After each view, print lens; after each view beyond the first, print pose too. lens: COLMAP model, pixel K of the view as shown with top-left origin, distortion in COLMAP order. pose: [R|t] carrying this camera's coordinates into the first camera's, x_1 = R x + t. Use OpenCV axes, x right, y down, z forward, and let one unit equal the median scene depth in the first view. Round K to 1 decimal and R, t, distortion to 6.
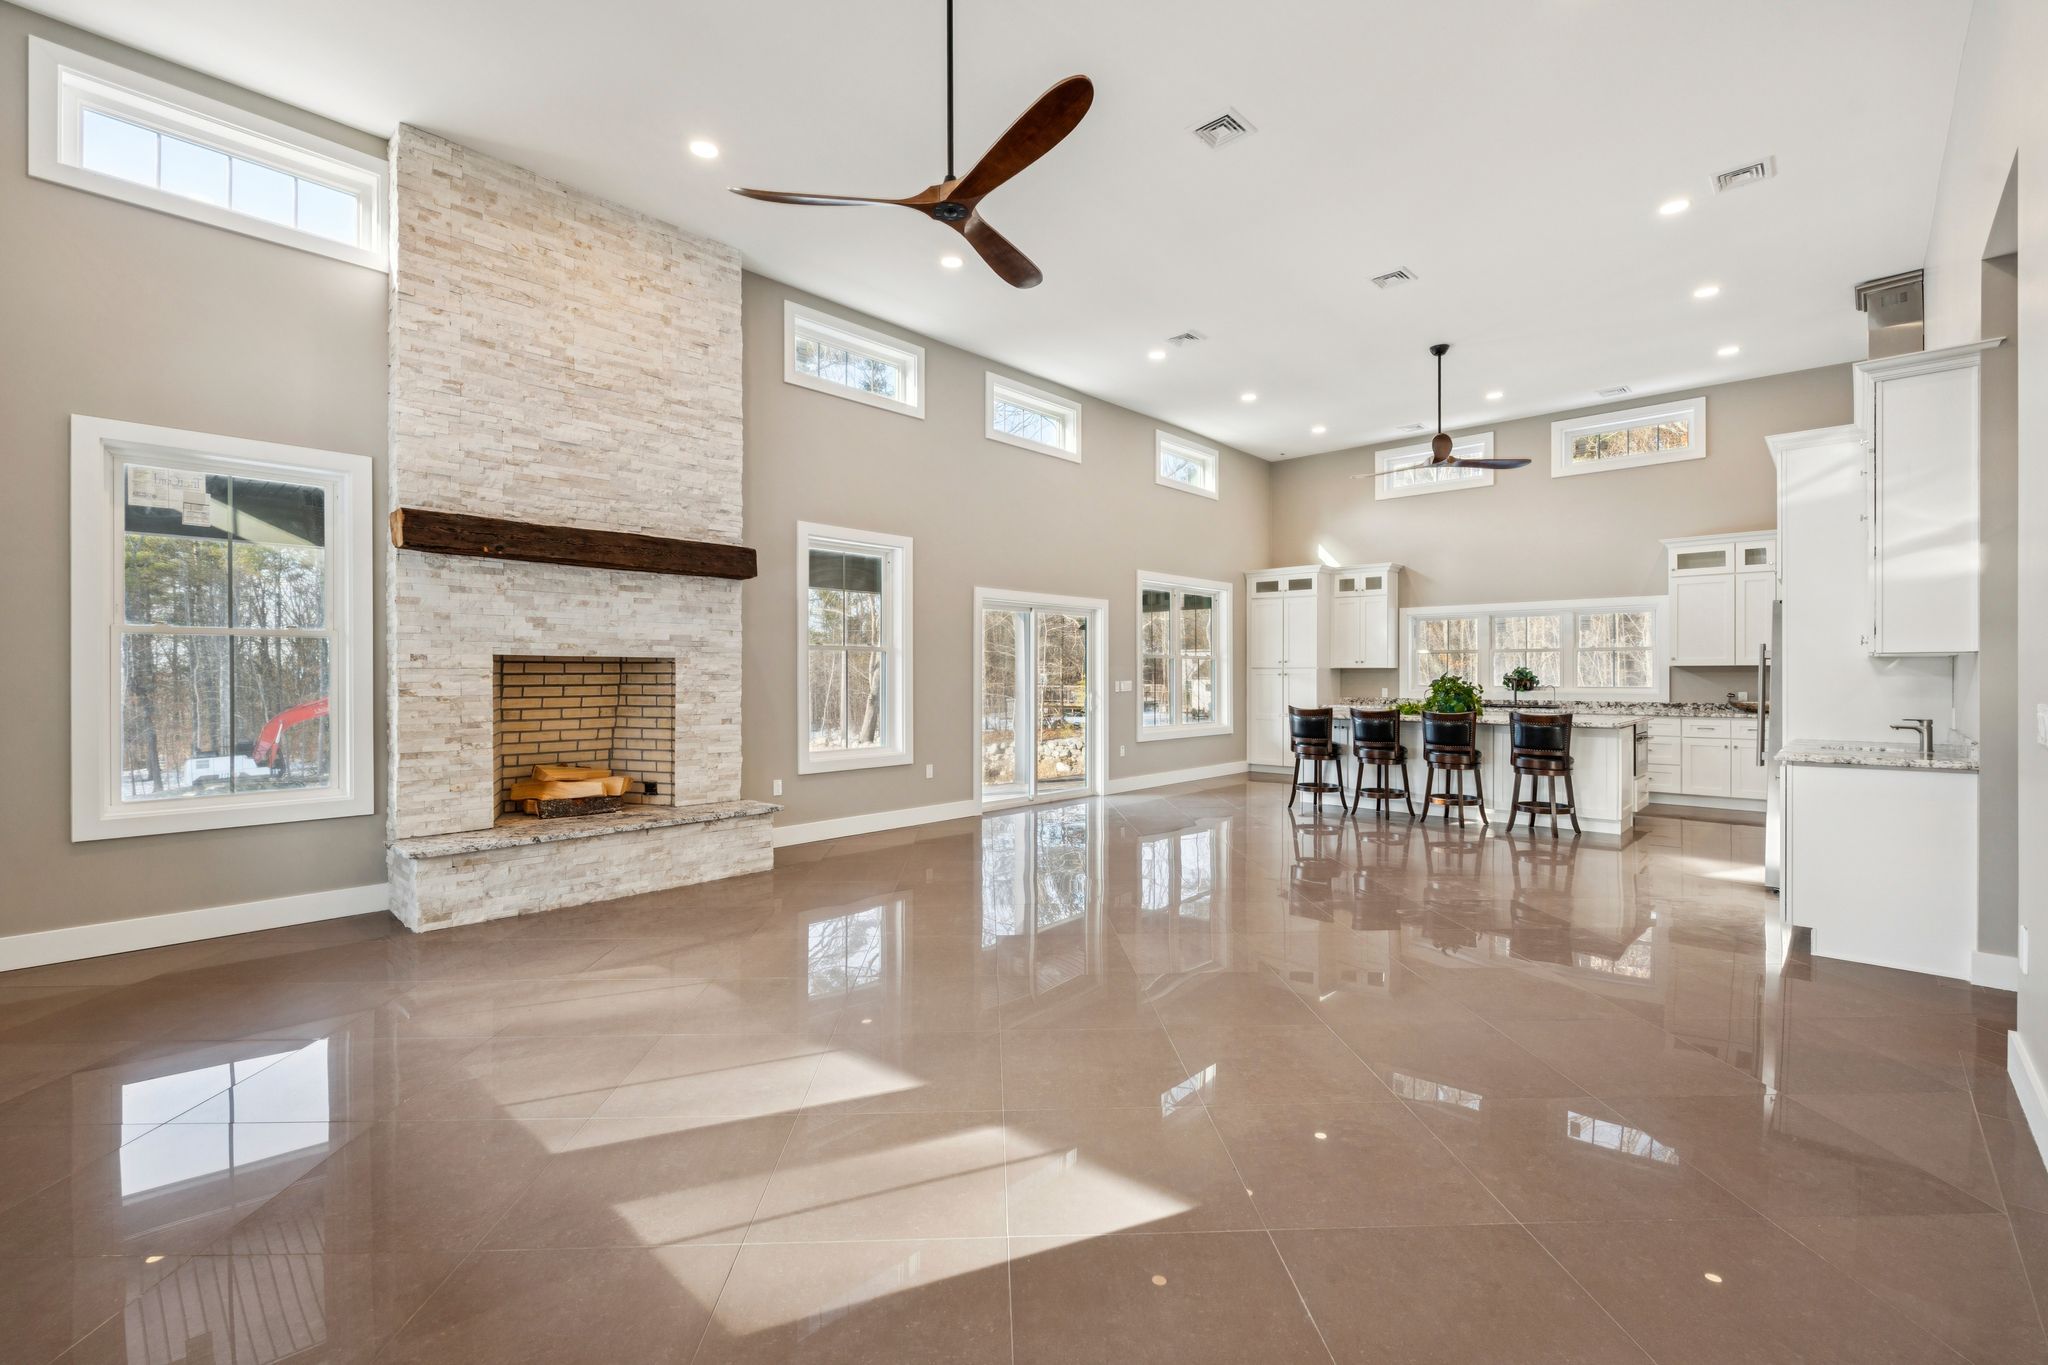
lens RADIAL K [[896.3, 0, 1036.8], [0, 896.3, 676.2], [0, 0, 1]] dist [0.000138, -0.000117]
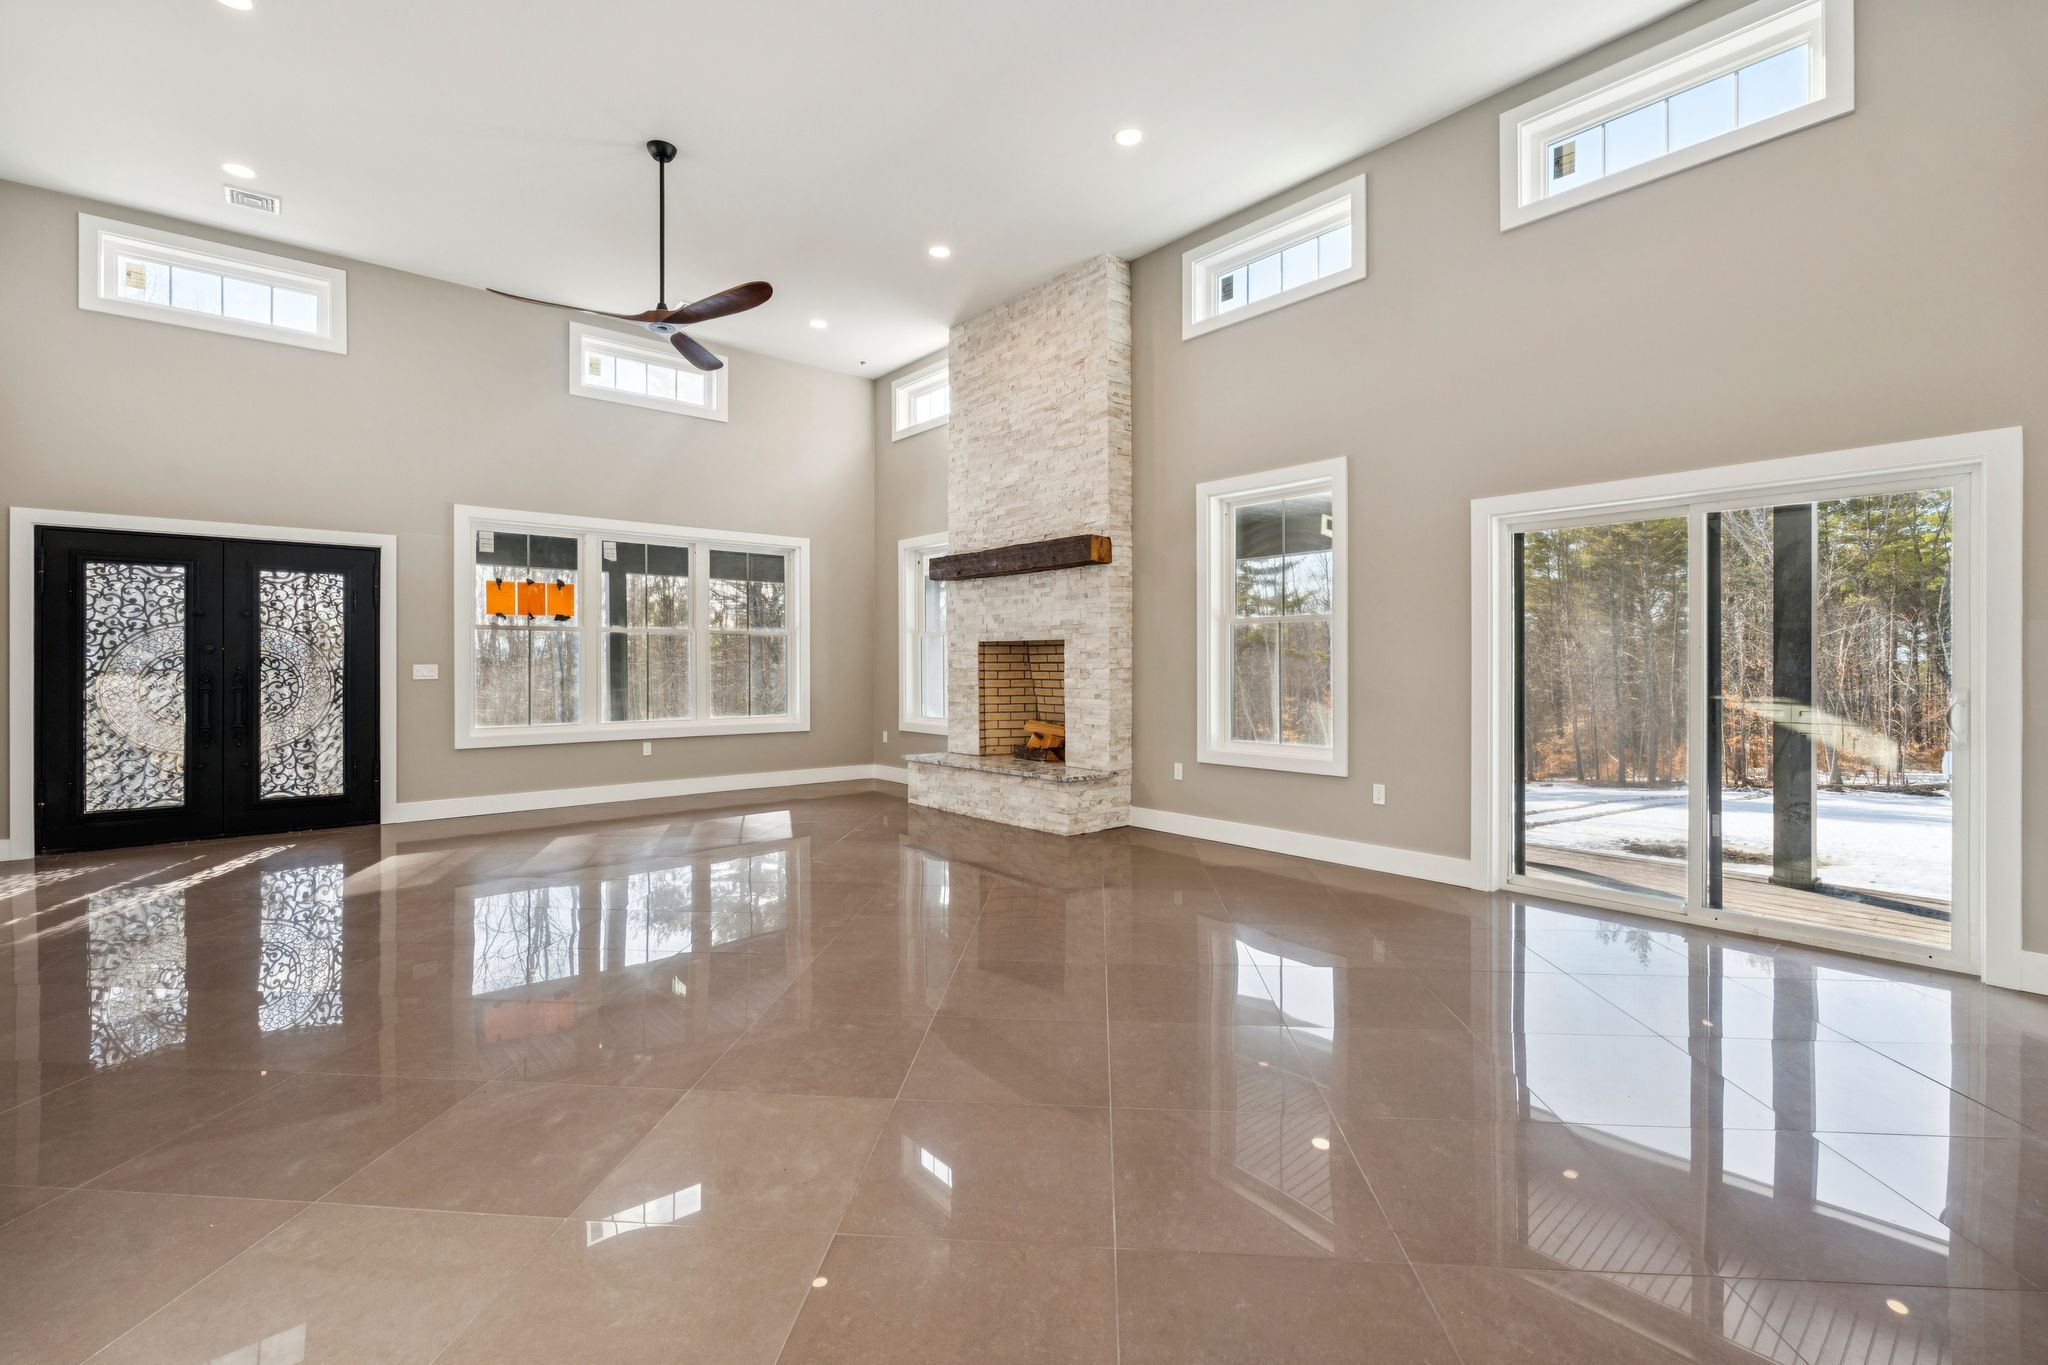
lens RADIAL K [[896.3, 0, 1023.6], [0, 896.3, 674.5], [0, 0, 1]] dist [0.000138, -0.000117]
pose [[-0.121325, 0.002835, -0.992609, 0.795270], [-0.008895, 0.999953, 0.003943, 0.021891], [0.992573, 0.009308, -0.121294, 1.123748]]
